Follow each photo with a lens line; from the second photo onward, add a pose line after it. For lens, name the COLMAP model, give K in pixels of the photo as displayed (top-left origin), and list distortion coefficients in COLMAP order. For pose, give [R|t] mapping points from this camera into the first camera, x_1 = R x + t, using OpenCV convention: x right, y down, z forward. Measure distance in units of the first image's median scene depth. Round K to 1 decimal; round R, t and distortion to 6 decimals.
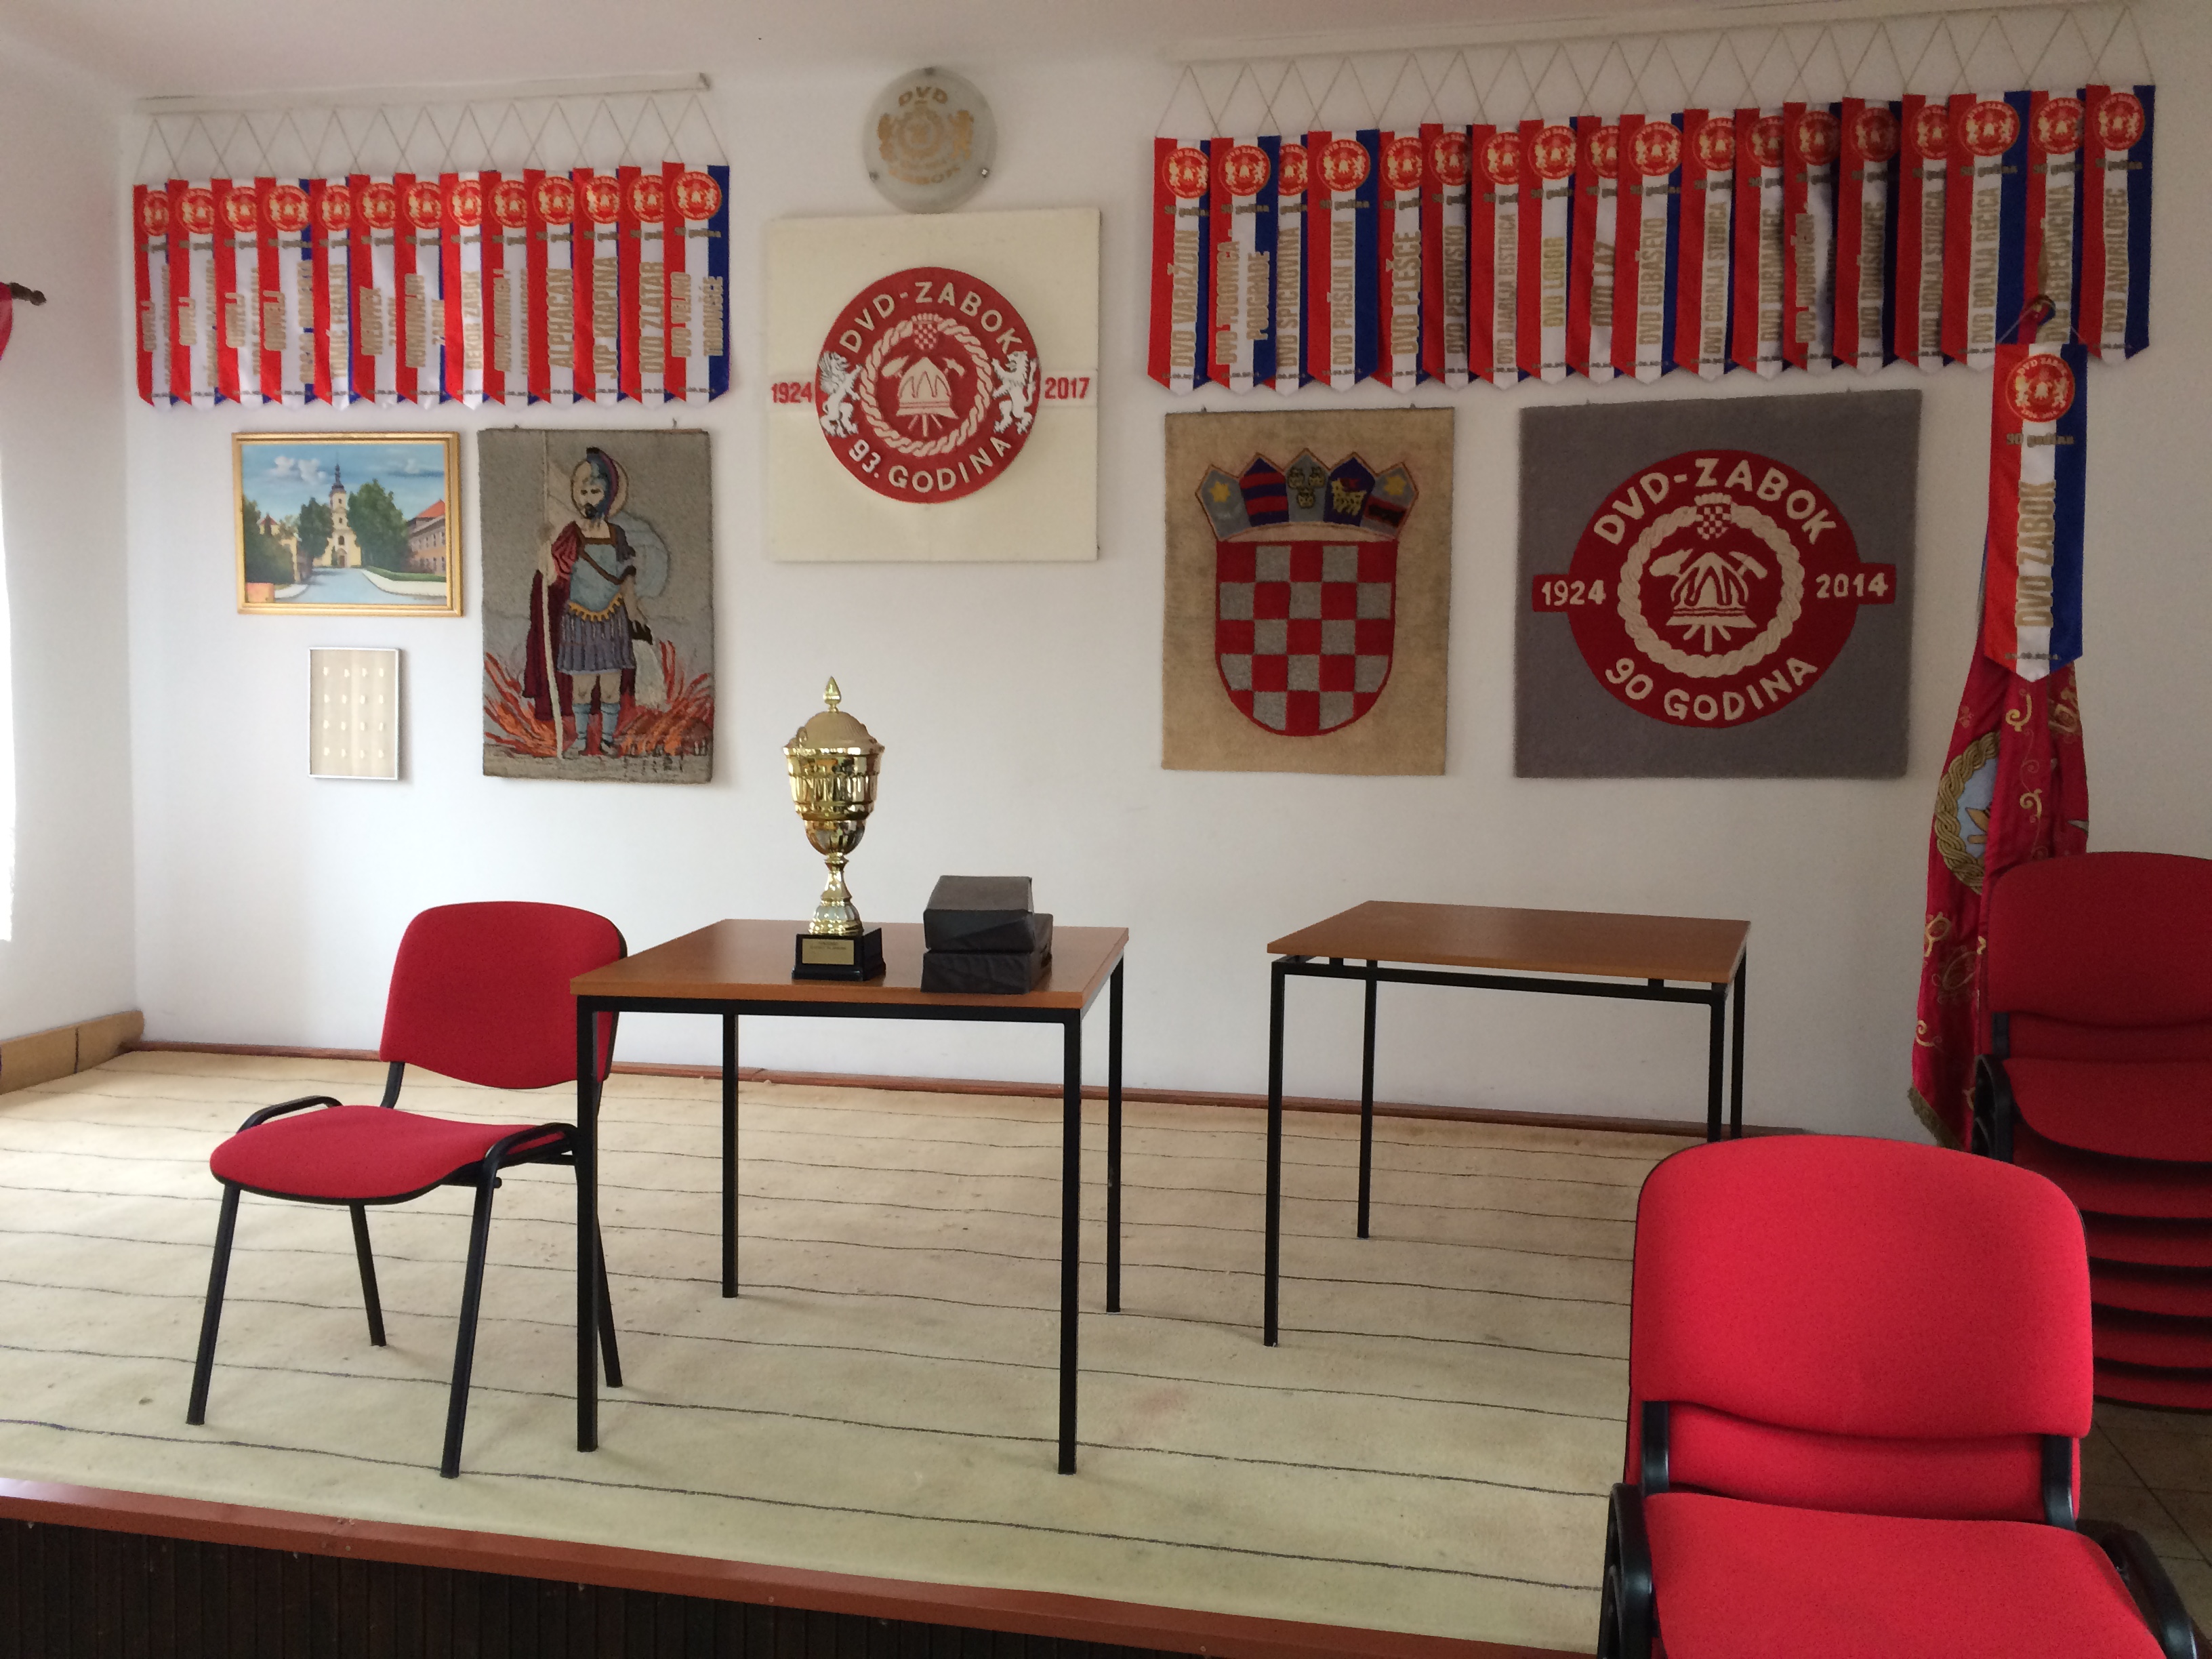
lens RADIAL K [[1865.8, 0, 1107.8], [0, 1865.8, 831.8], [0, 0, 1]] dist [0.073826, -0.096717]
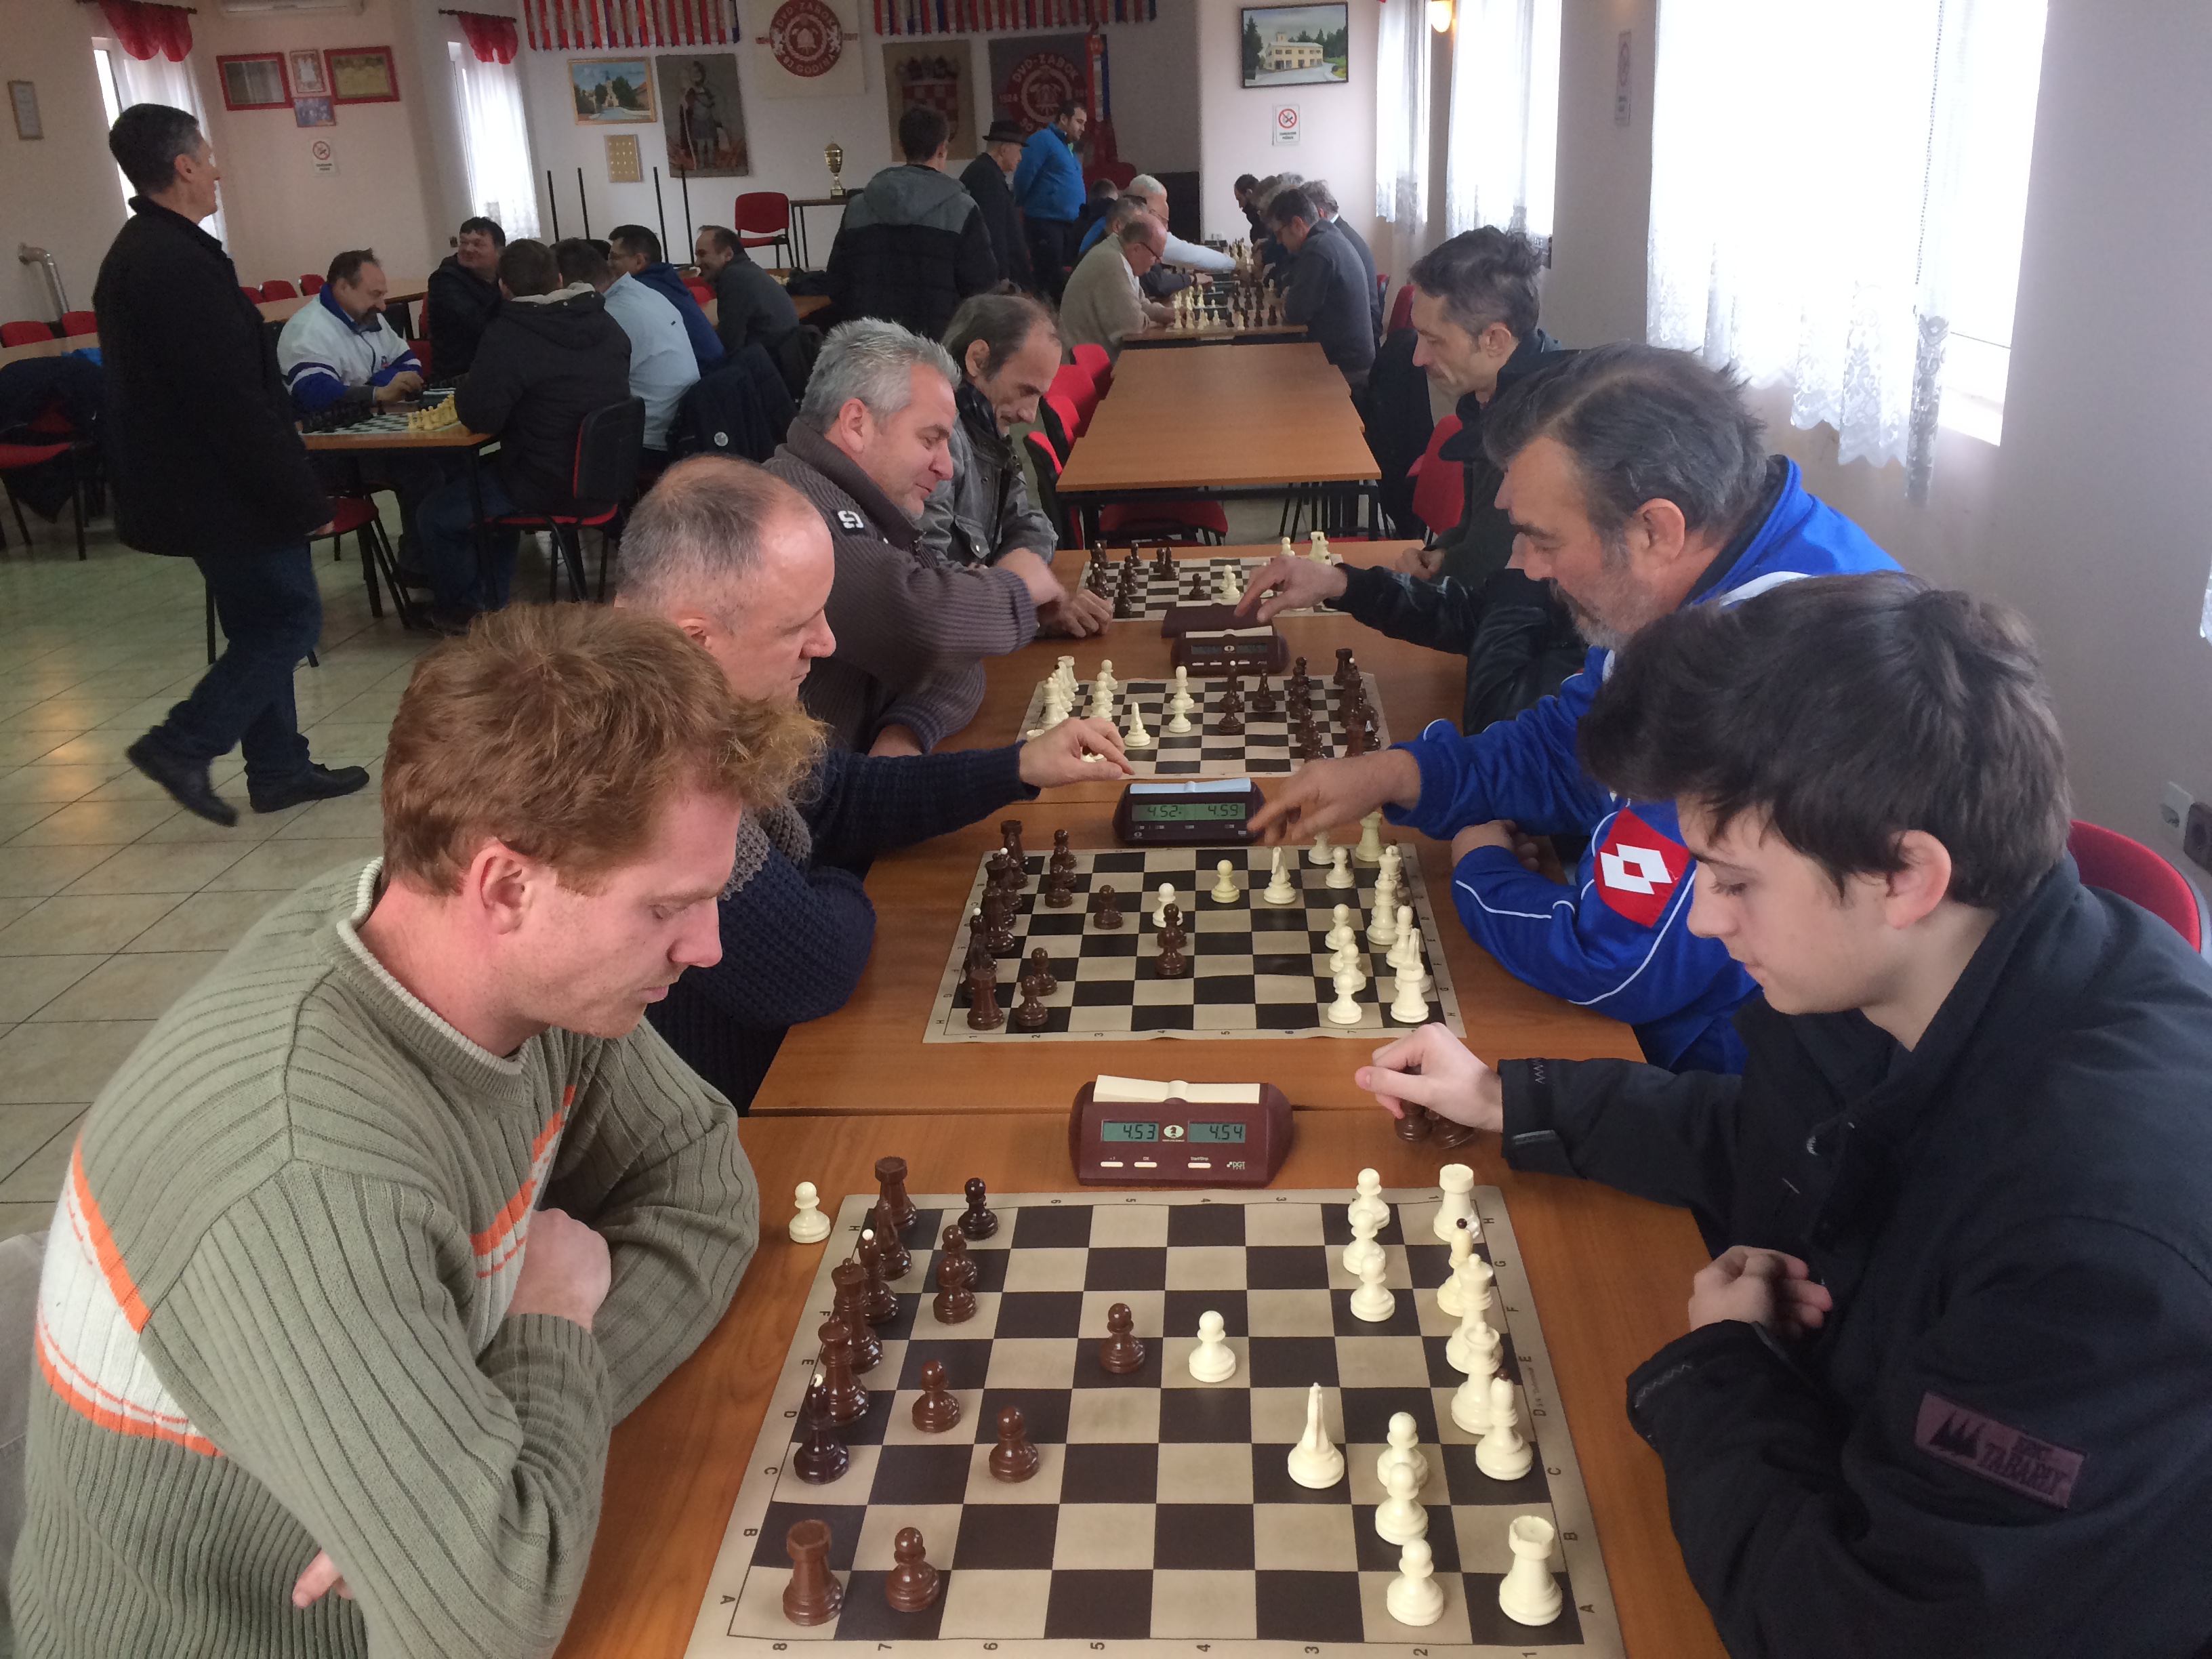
lens RADIAL K [[1865.8, 0, 1124.5], [0, 1865.8, 837.9], [0, 0, 1]] dist [0.073826, -0.096717]
pose [[0.984996, -0.107919, 0.134673, -0.143904], [0.066054, 0.956689, 0.283518, 0.193904], [-0.159437, -0.270368, 0.949463, -2.539016]]
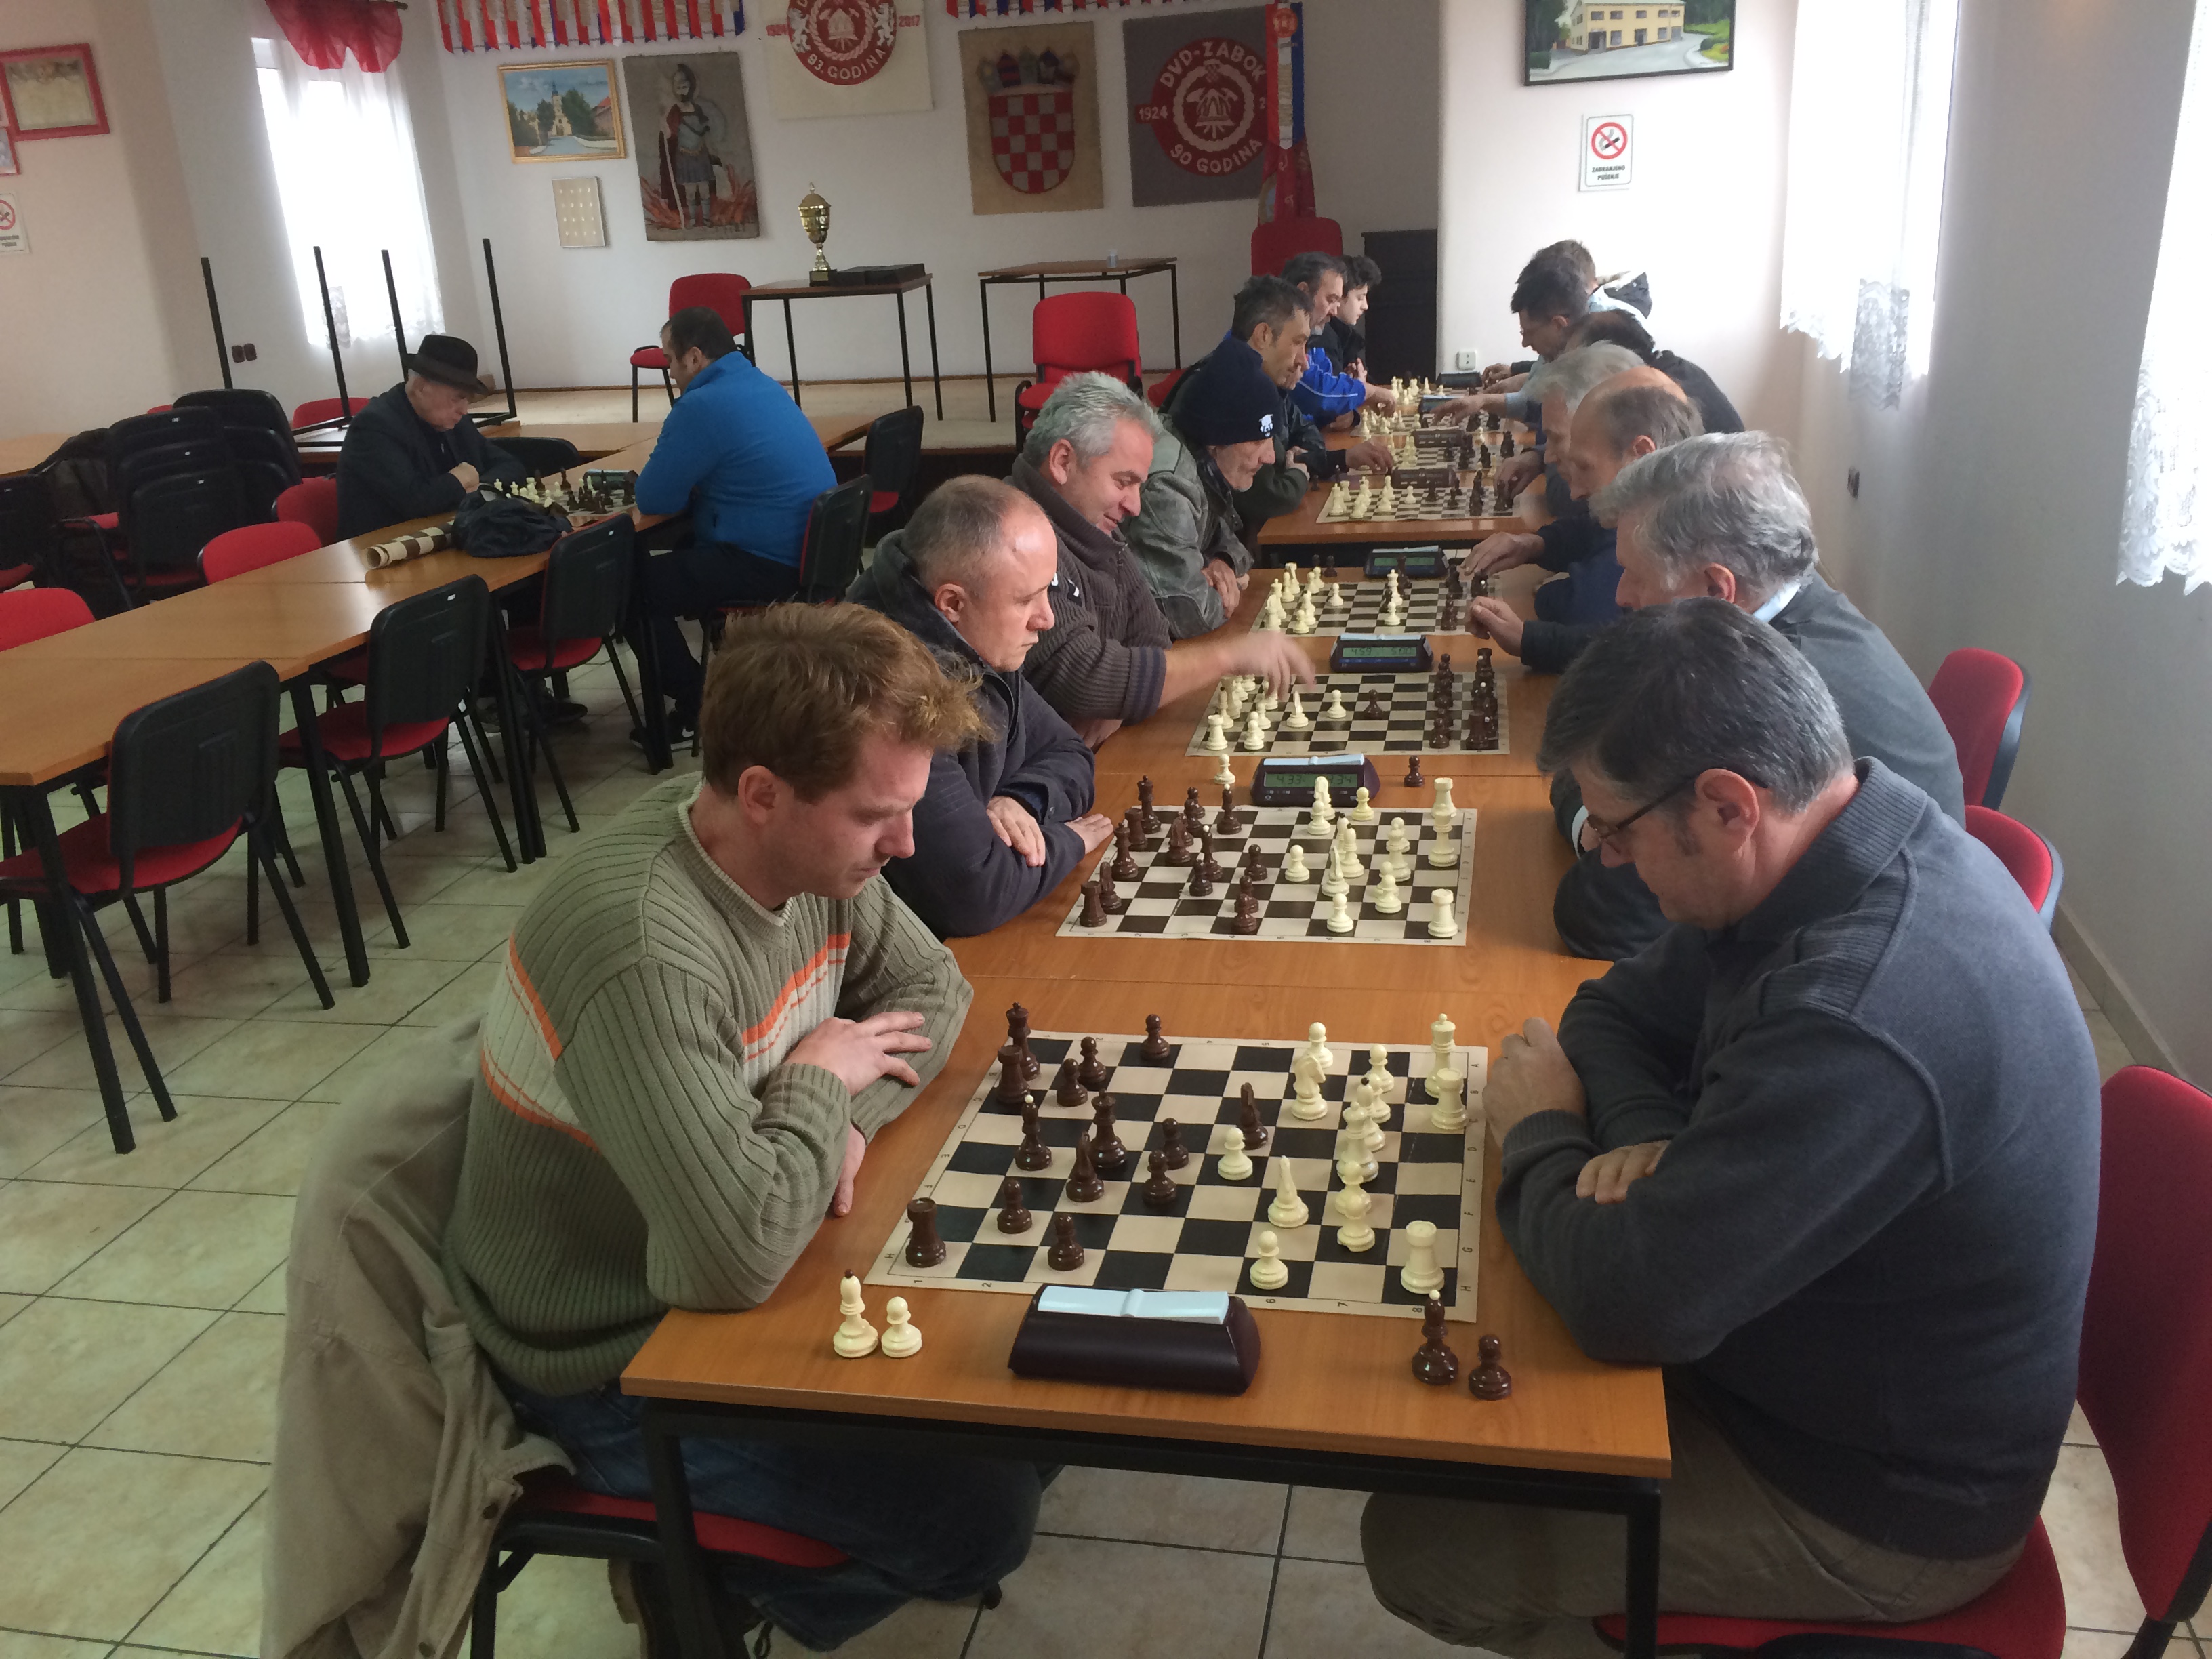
lens RADIAL K [[1865.8, 0, 1117.7], [0, 1865.8, 840.9], [0, 0, 1]] dist [0.073826, -0.096717]
pose [[0.997853, -0.062897, -0.018238, 0.187251], [0.065484, 0.961273, 0.267705, 0.089083], [0.000694, -0.268325, 0.963328, -1.236112]]
